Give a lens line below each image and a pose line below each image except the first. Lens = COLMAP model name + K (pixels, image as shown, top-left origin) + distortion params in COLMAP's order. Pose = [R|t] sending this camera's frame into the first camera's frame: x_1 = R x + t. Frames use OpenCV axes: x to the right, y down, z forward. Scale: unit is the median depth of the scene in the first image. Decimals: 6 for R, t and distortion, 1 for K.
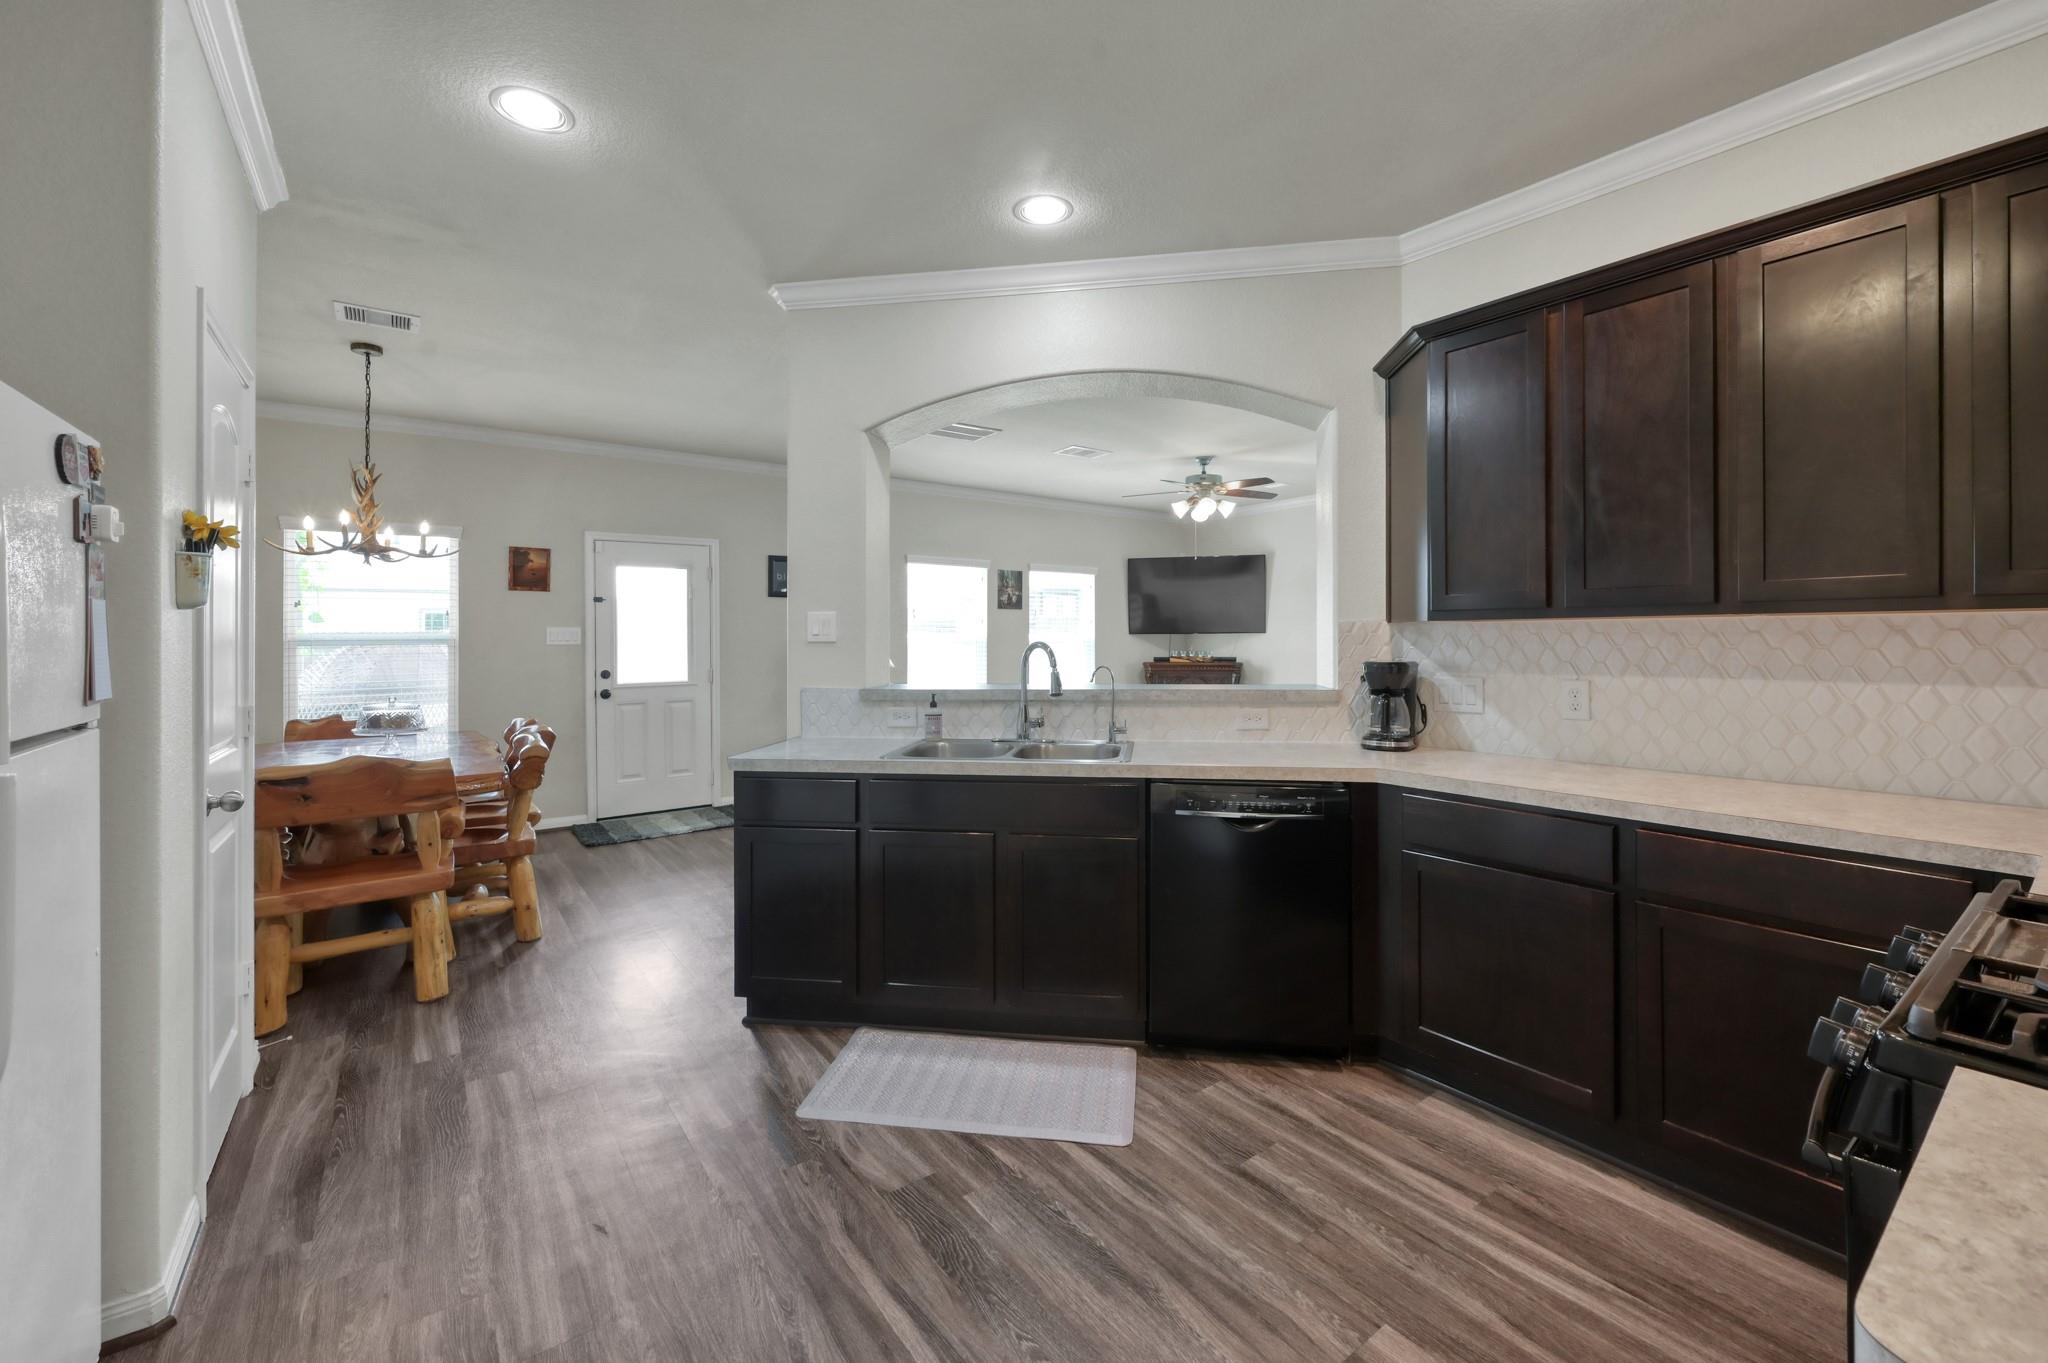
lens RADIAL K [[813.4, 0, 1019.8], [0, 813.4, 629.4], [0, 0, 1]] dist [-0.000273, 0.000084]
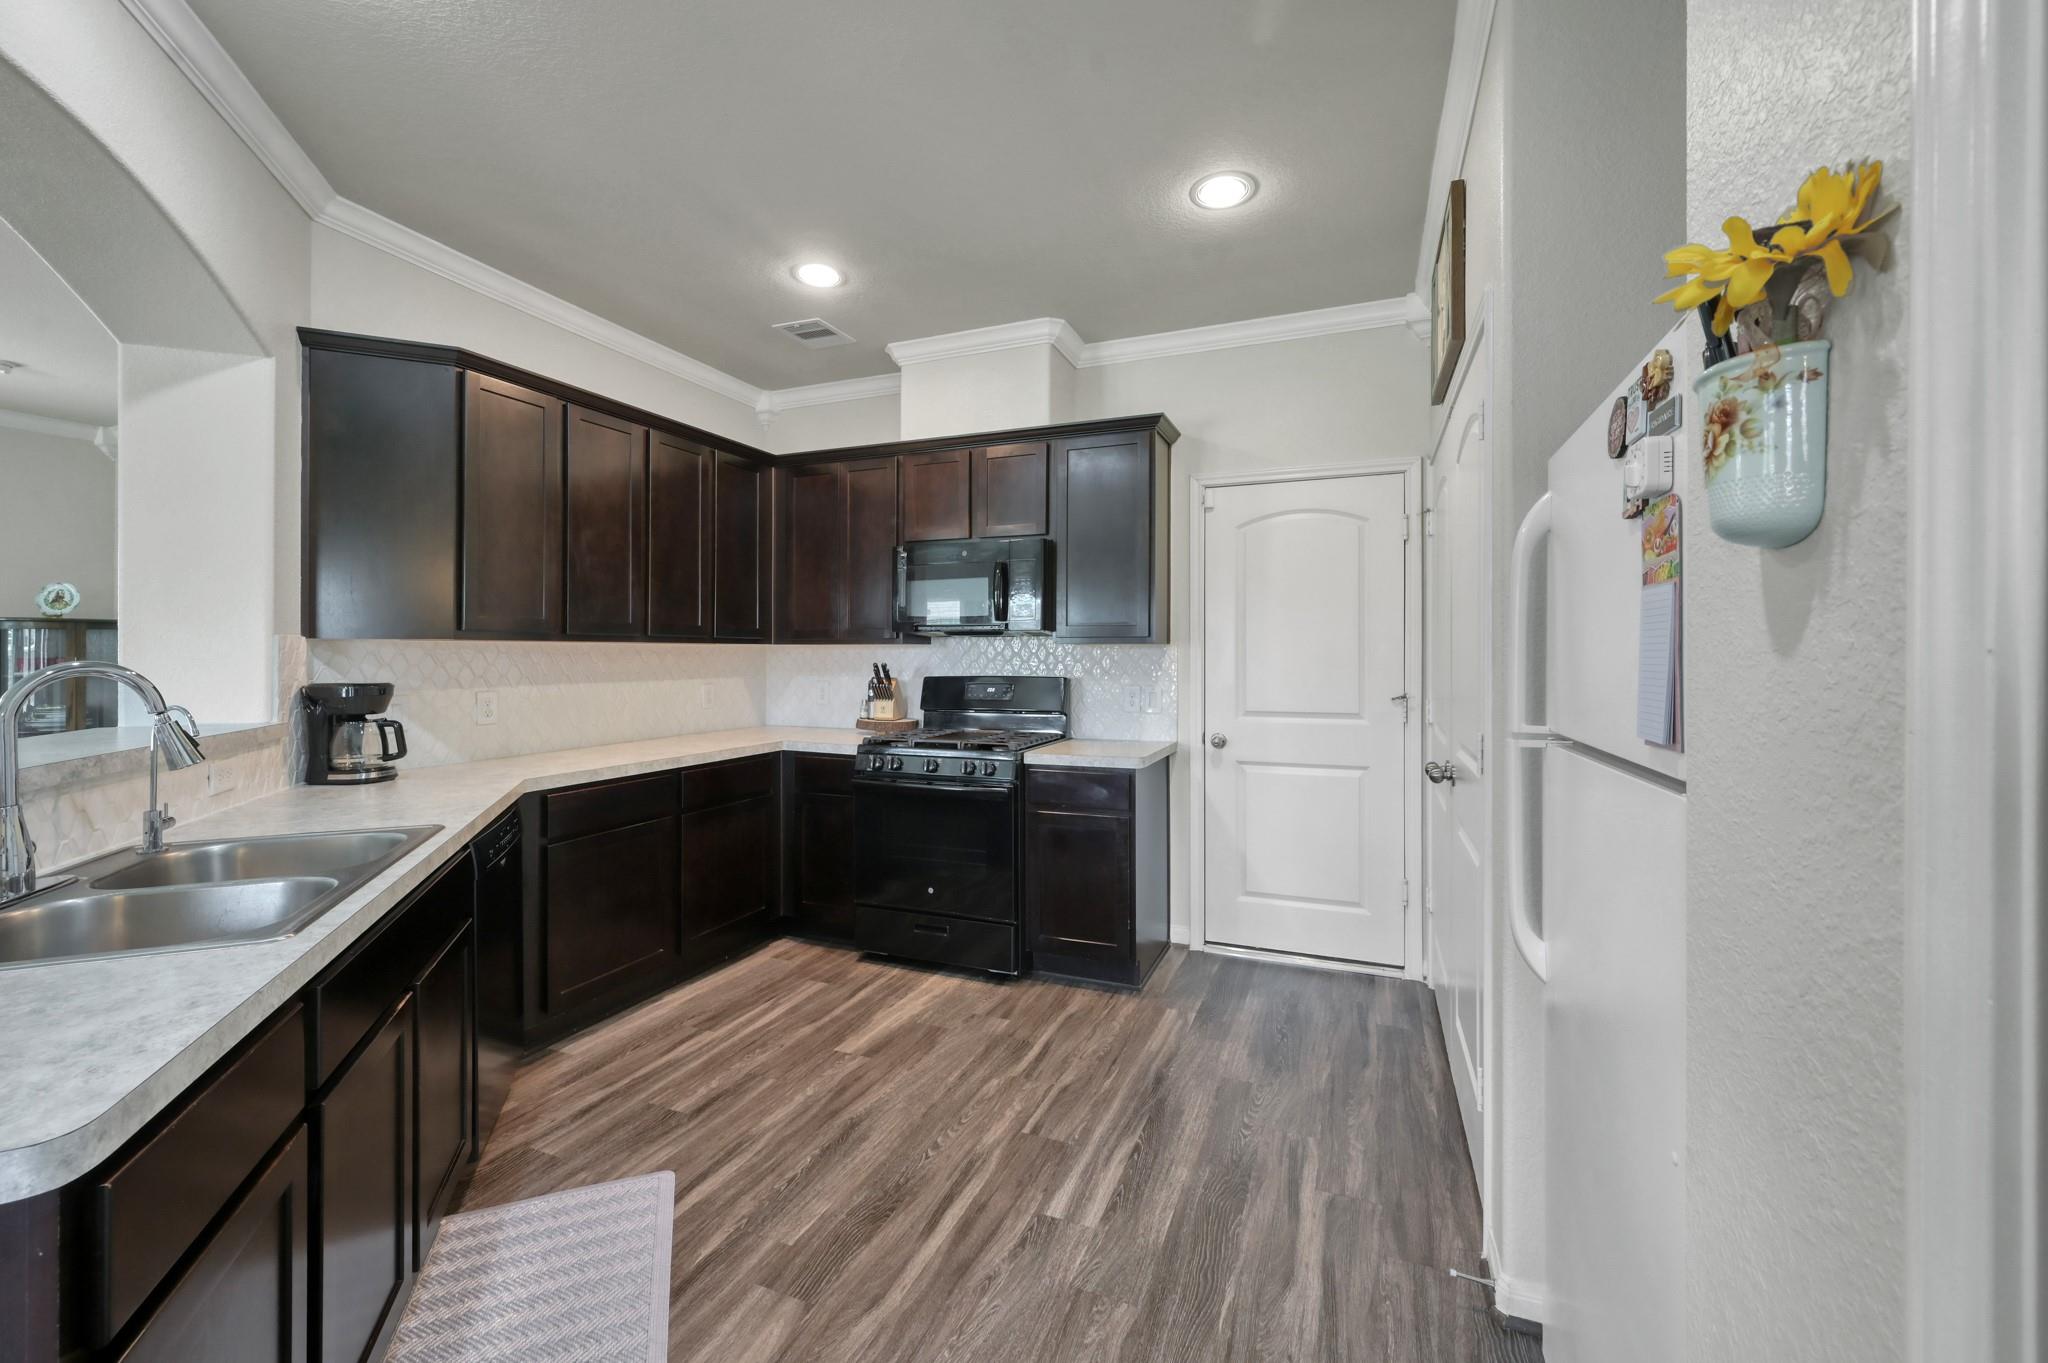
lens RADIAL K [[813.4, 0, 1023.6], [0, 813.4, 665.5], [0, 0, 1]] dist [-0.000273, 0.000084]
pose [[-0.509776, -0.004942, 0.860293, -0.903402], [-0.006772, 0.999976, 0.001731, 0.019212], [-0.860280, -0.004944, -0.509797, 1.113794]]
